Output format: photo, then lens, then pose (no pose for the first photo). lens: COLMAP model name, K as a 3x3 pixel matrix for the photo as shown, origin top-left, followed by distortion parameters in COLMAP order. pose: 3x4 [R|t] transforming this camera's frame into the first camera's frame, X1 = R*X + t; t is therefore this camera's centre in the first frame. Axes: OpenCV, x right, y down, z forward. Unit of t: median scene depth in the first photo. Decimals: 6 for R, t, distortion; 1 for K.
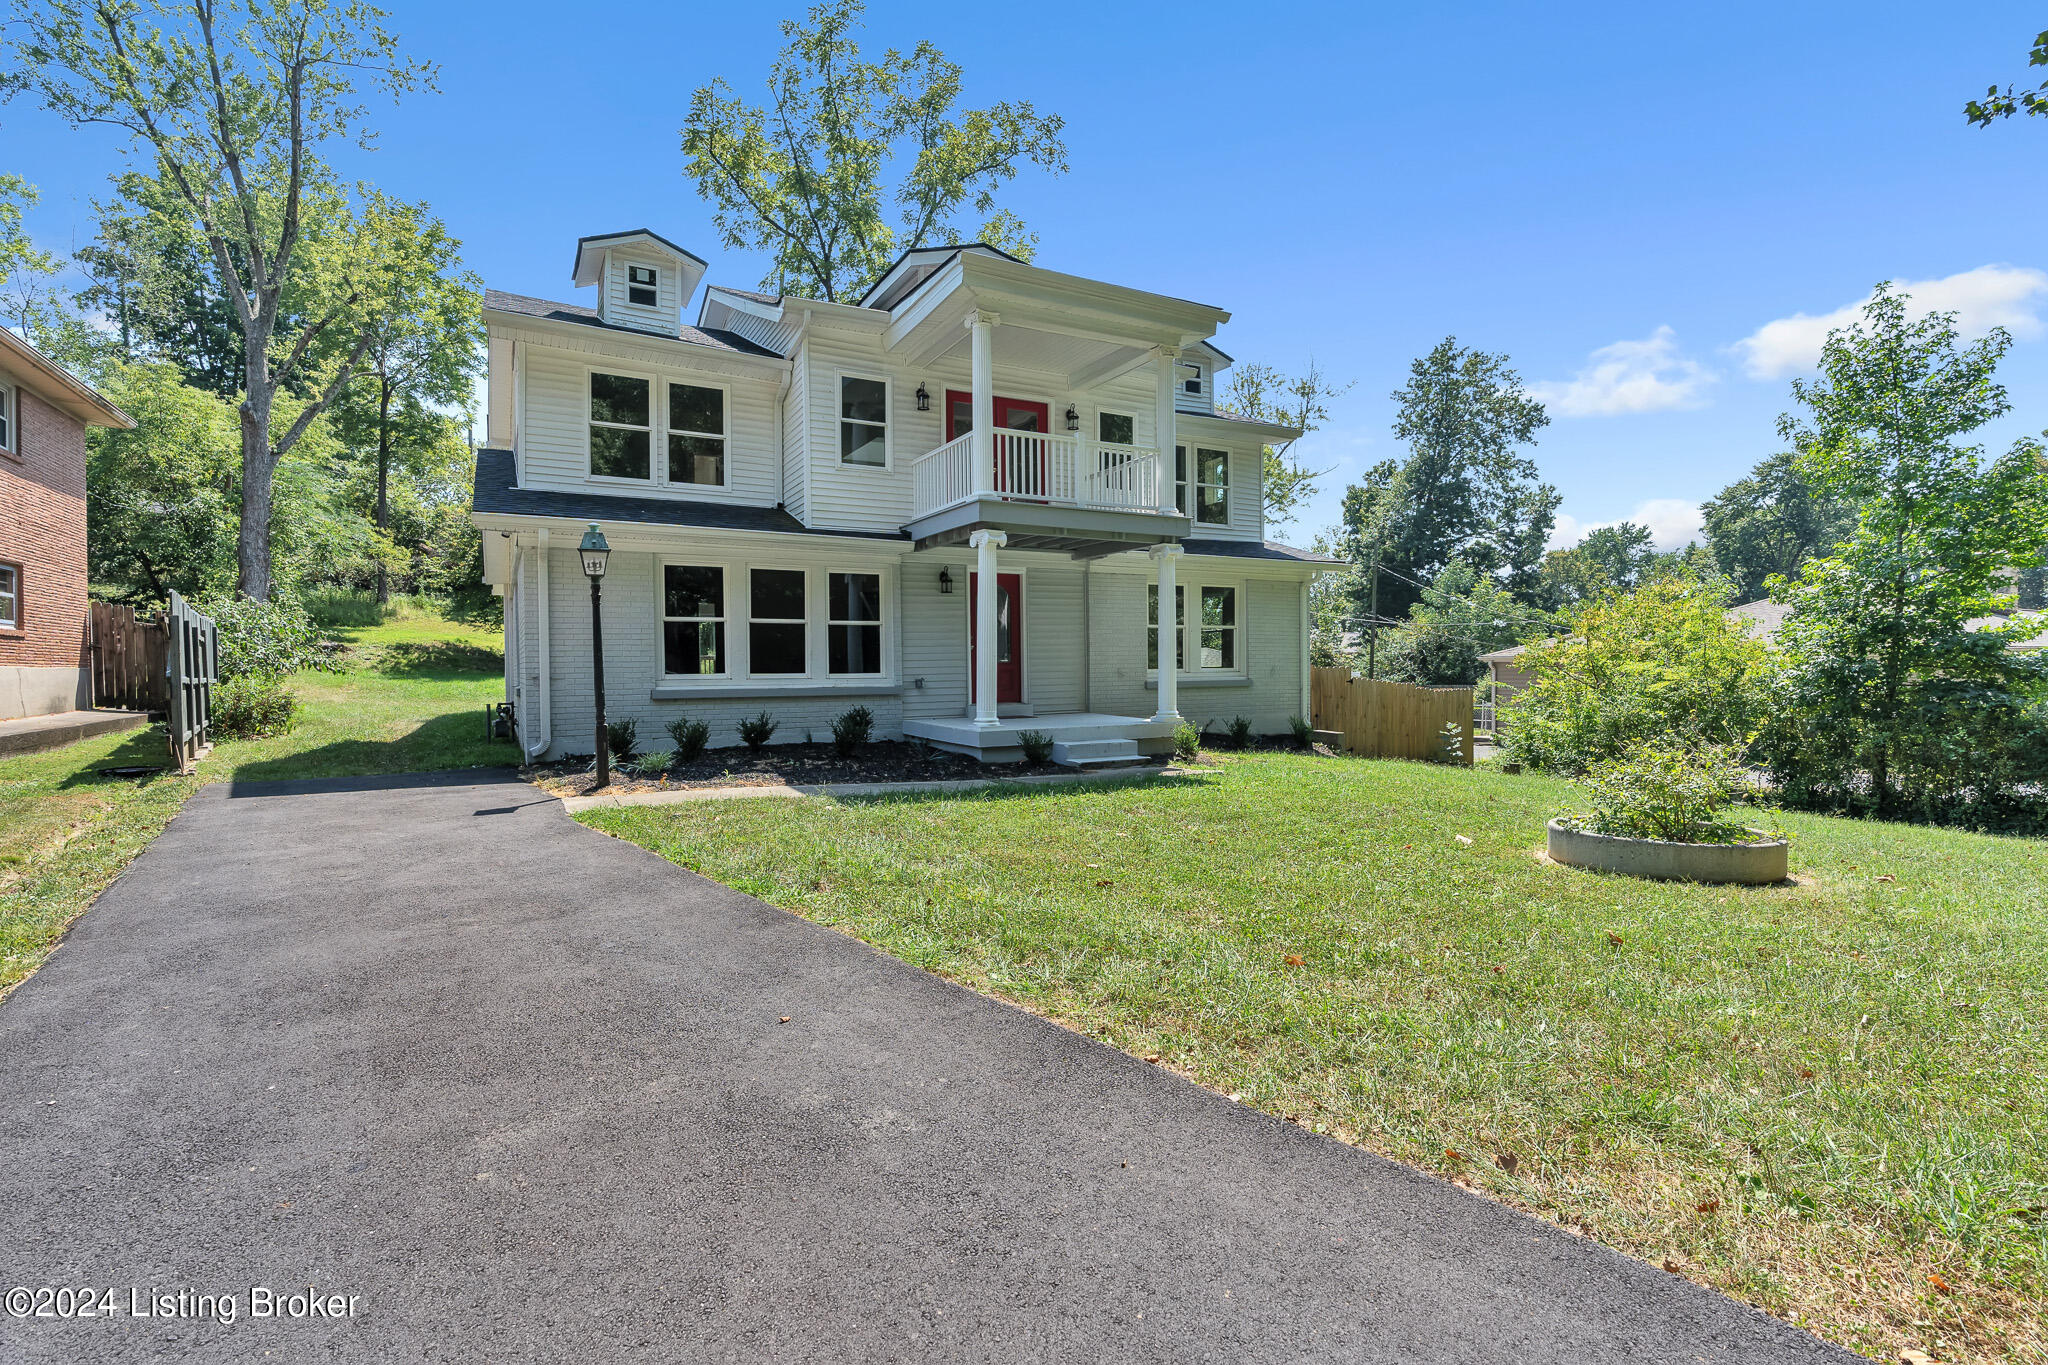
lens RADIAL K [[965.6, 0, 1030.2], [0, 965.6, 684.1], [0, 0, 1]] dist [-0.009752, 0.001248]
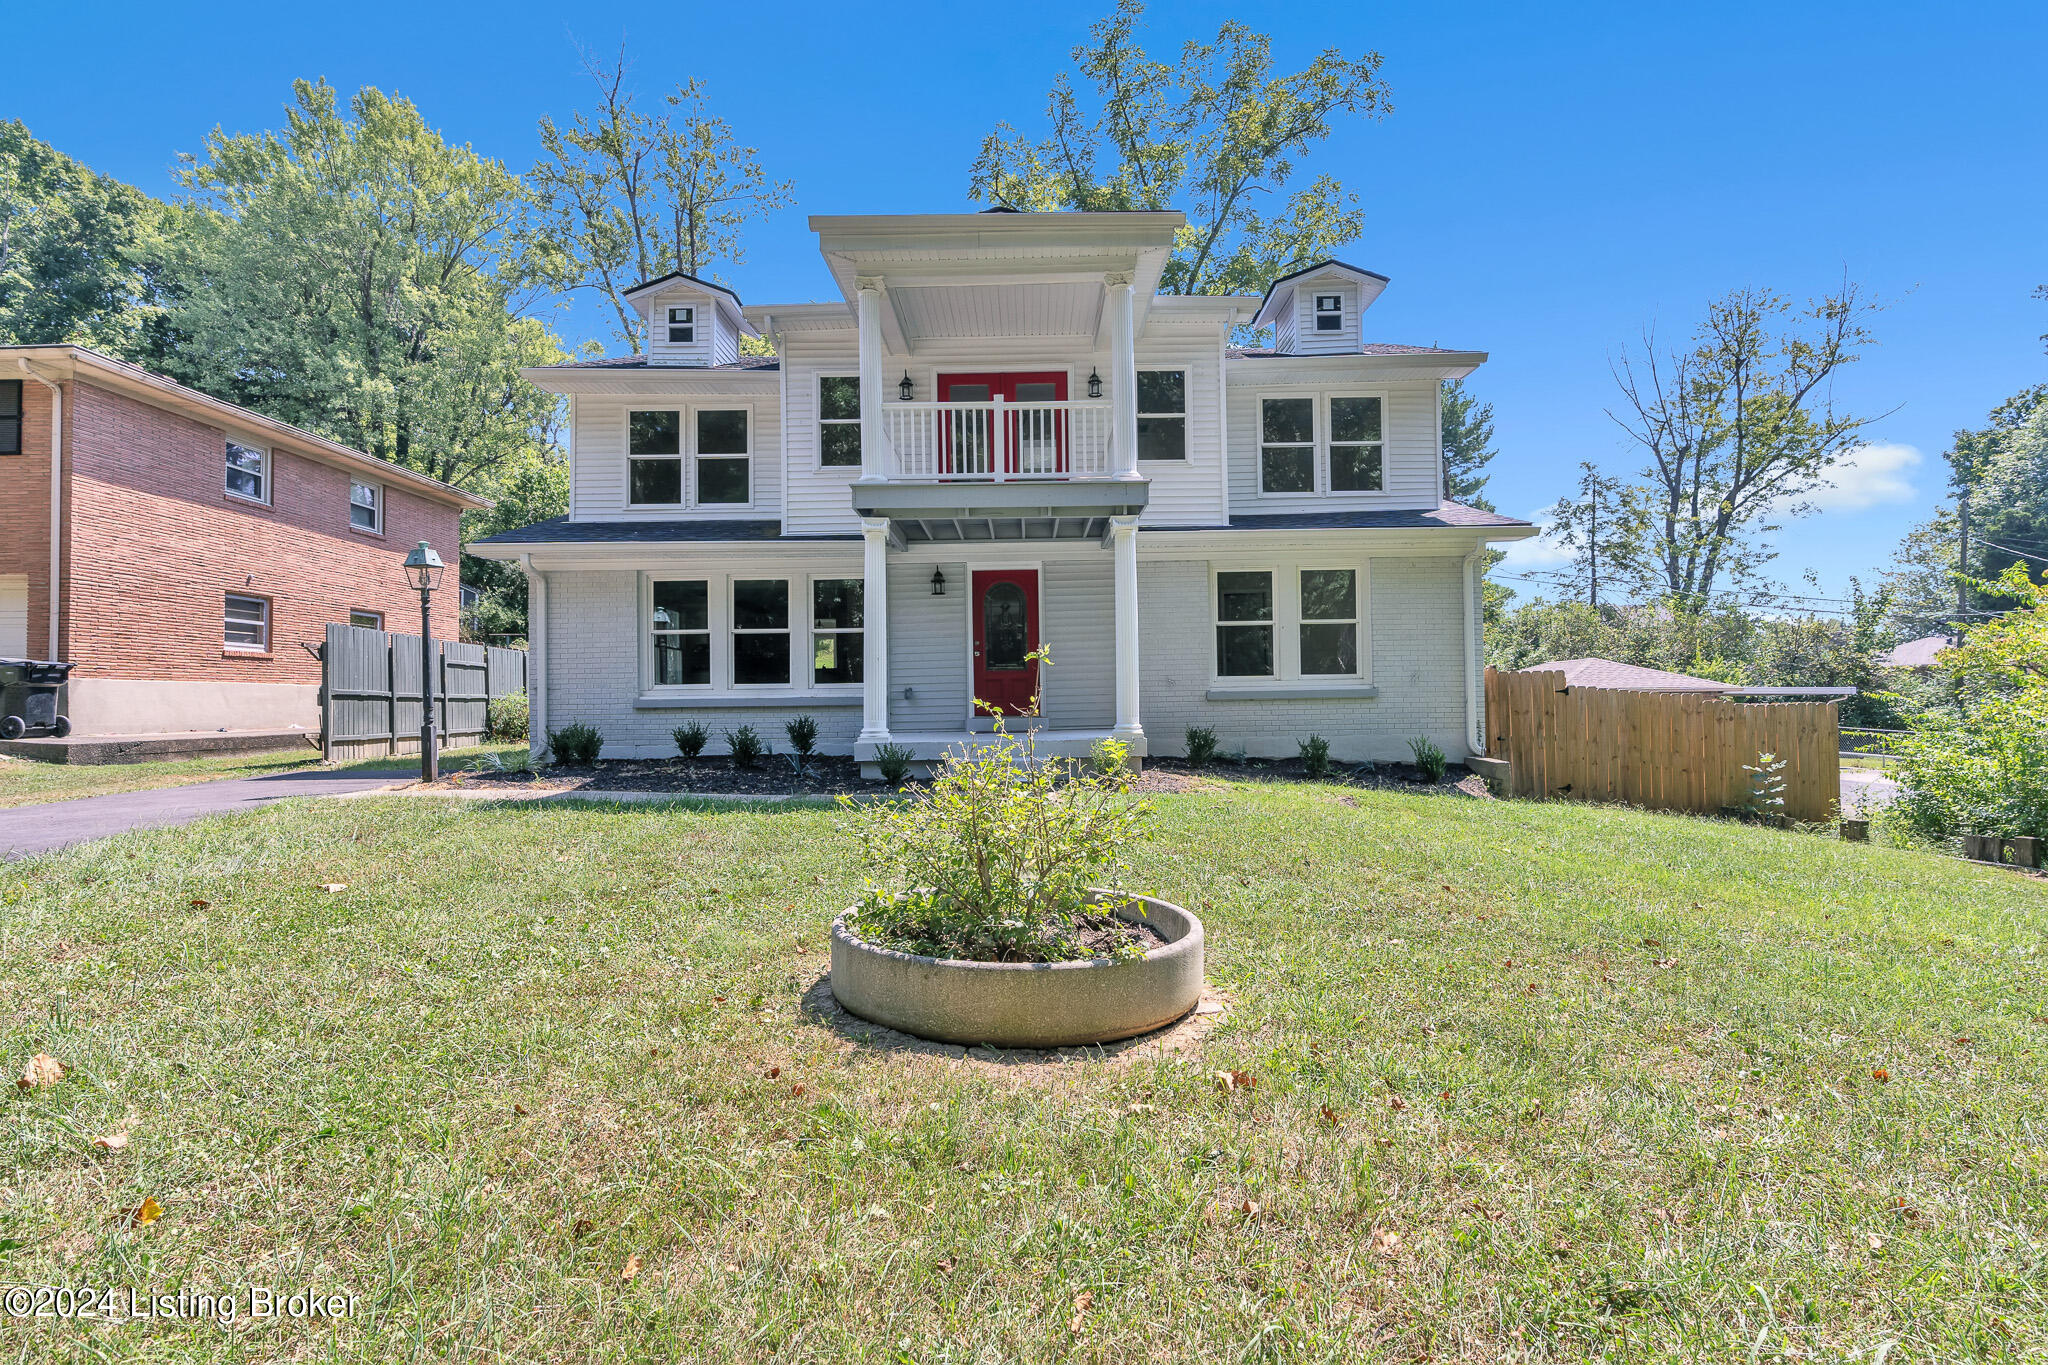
lens RADIAL K [[965.6, 0, 1022.9], [0, 965.6, 686.2], [0, 0, 1]] dist [-0.009752, 0.001248]
pose [[0.870320, -0.011740, -0.492346, 0.452892], [-0.001069, 0.999668, -0.025727, 0.016389], [0.492485, 0.022917, 0.870019, 0.262102]]
